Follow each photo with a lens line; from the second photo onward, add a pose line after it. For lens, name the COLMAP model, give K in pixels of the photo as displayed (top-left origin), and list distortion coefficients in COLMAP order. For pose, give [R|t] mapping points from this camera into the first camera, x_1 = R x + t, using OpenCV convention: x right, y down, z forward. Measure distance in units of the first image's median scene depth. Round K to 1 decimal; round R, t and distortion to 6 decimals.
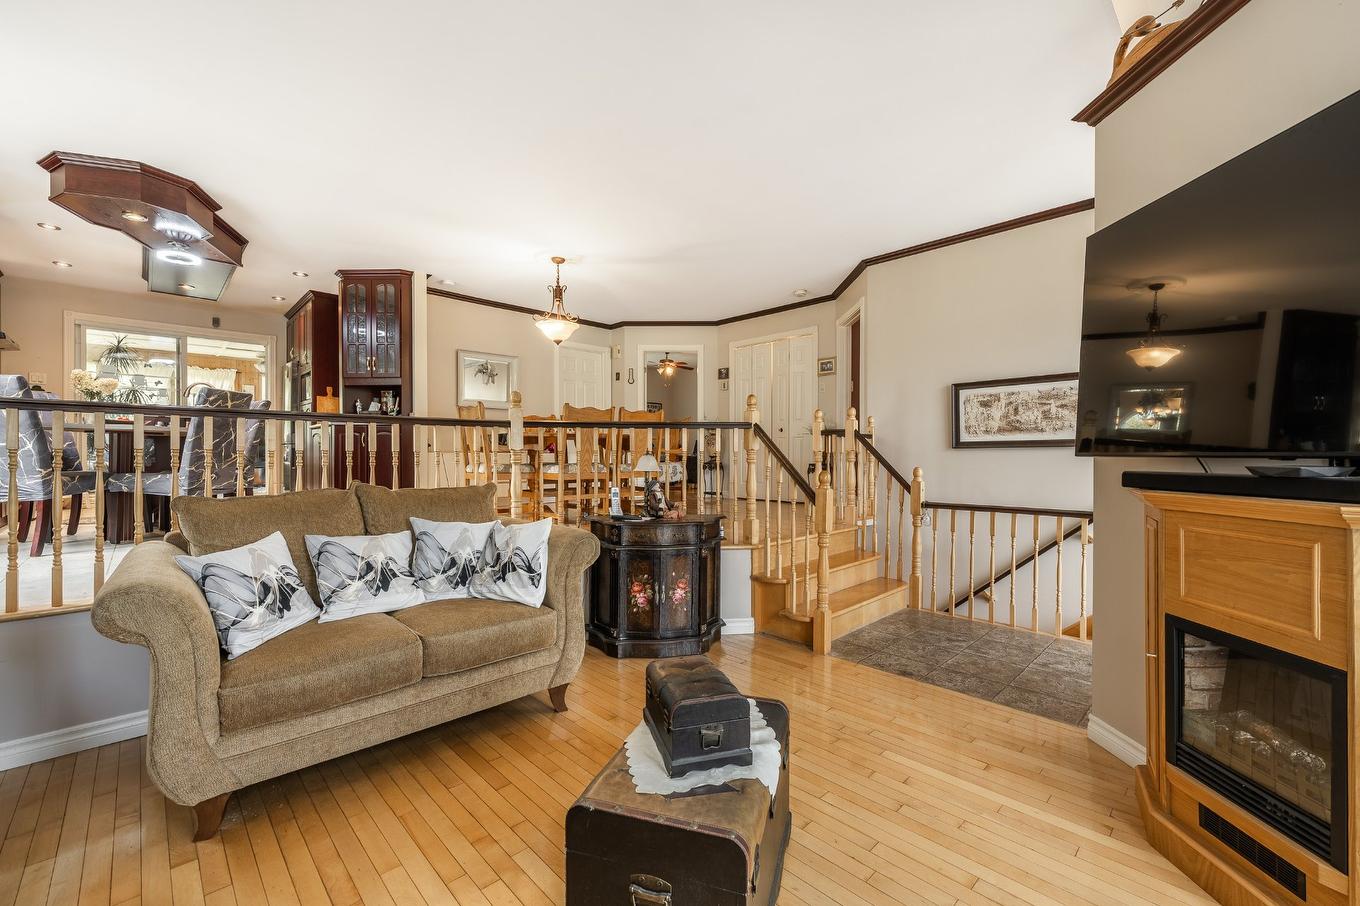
lens RADIAL K [[565.7, 0, 679.6], [0, 565.7, 458.5], [0, 0, 1]] dist [0.001241, 0.000129]
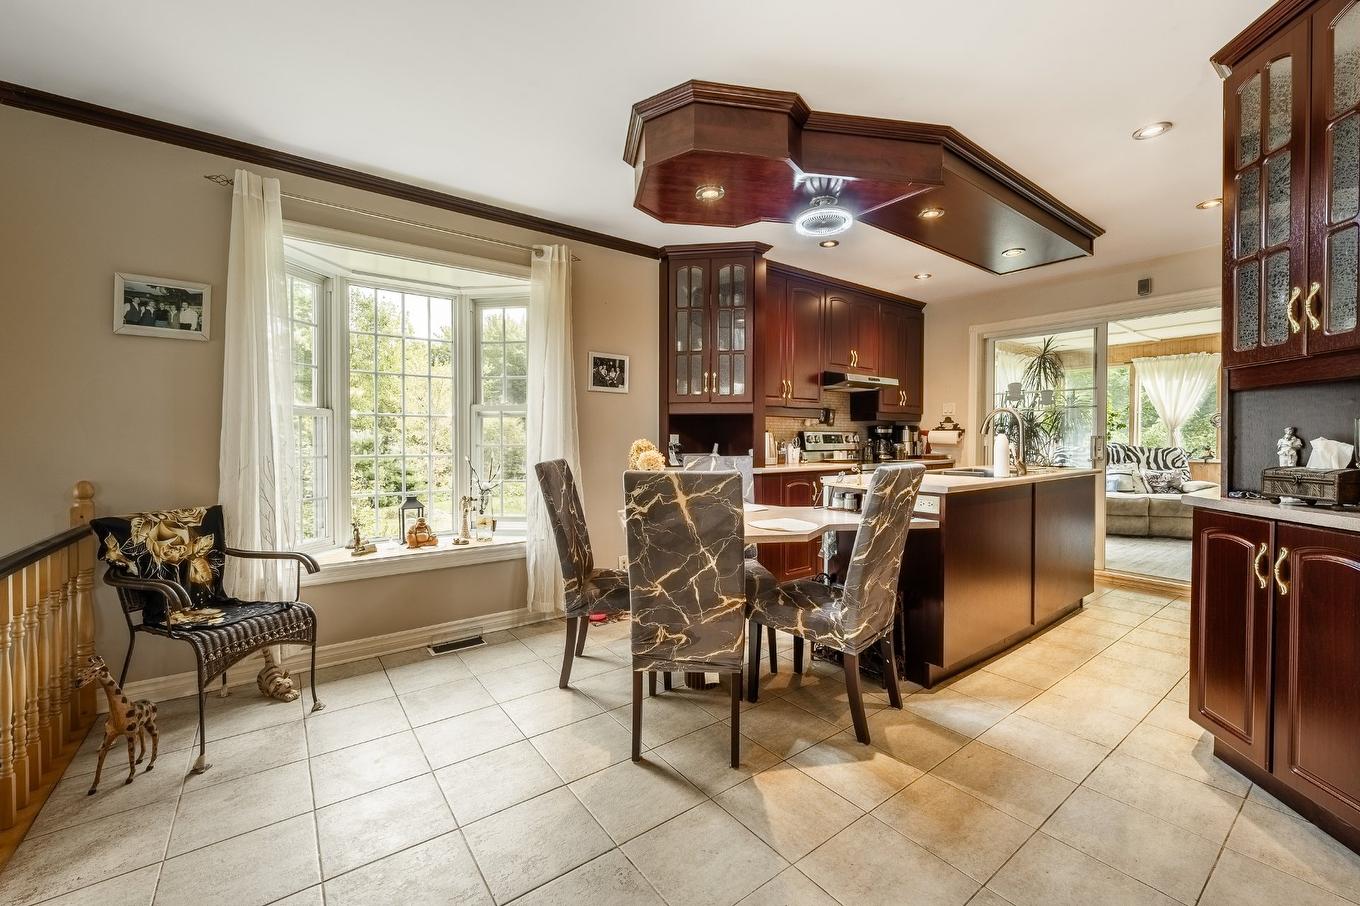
lens RADIAL K [[545.9, 0, 675.8], [0, 545.9, 442.5], [0, 0, 1]] dist [-0.000643, -0.000024]
pose [[-0.129383, 0.010203, -0.991542, -0.291249], [-0.001567, 0.999944, 0.010494, -0.129265], [0.991593, 0.002911, -0.129360, 0.913047]]
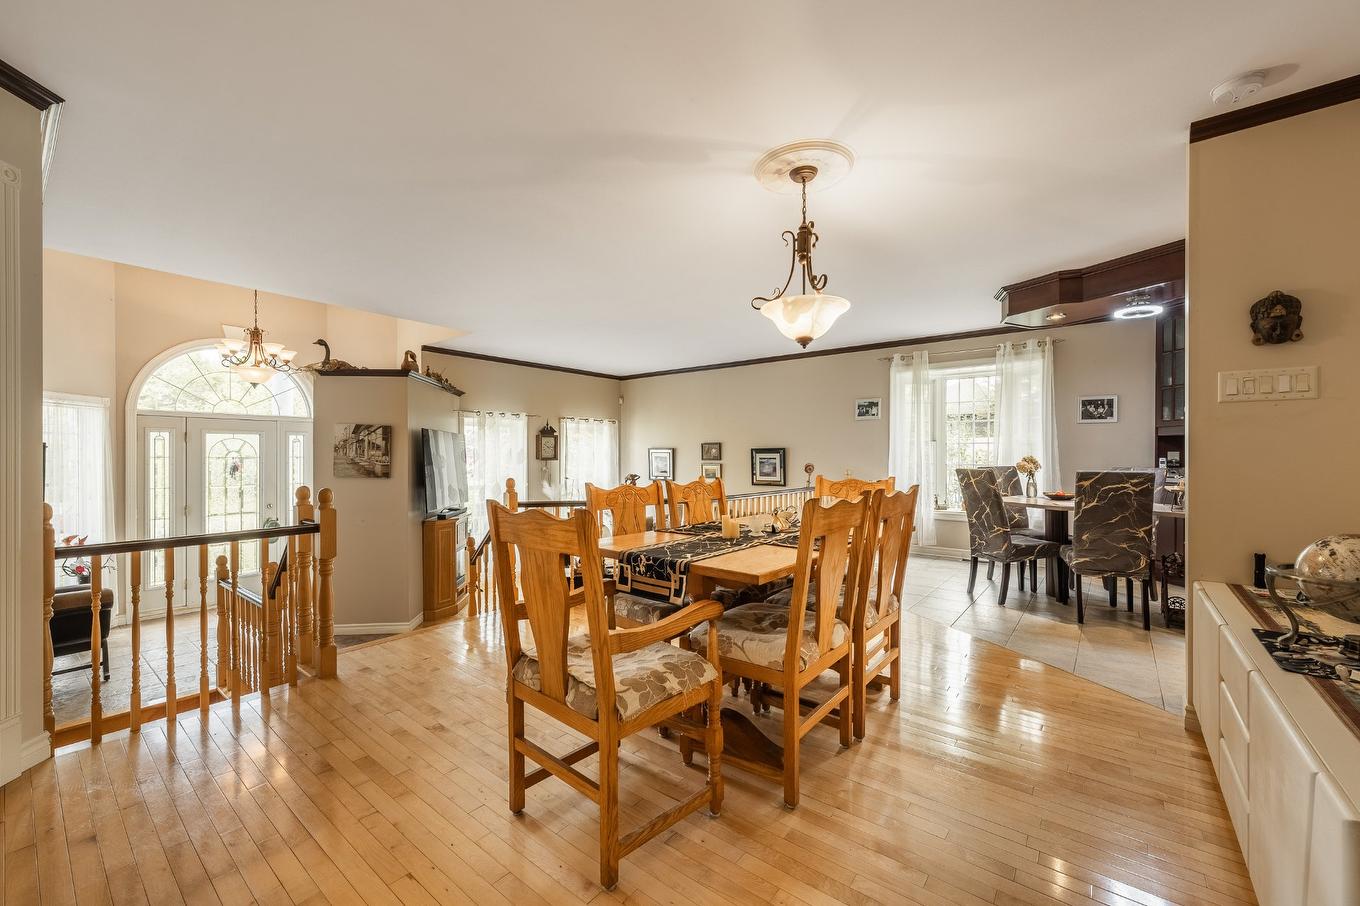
lens RADIAL K [[542.4, 0, 686.4], [0, 542.4, 458.4], [0, 0, 1]] dist [0.001103, 0.000245]
pose [[-0.990124, 0.002028, -0.140183, -0.058820], [0.001288, 0.999985, 0.005372, -0.127836], [0.140191, 0.005138, -0.990111, 1.733345]]
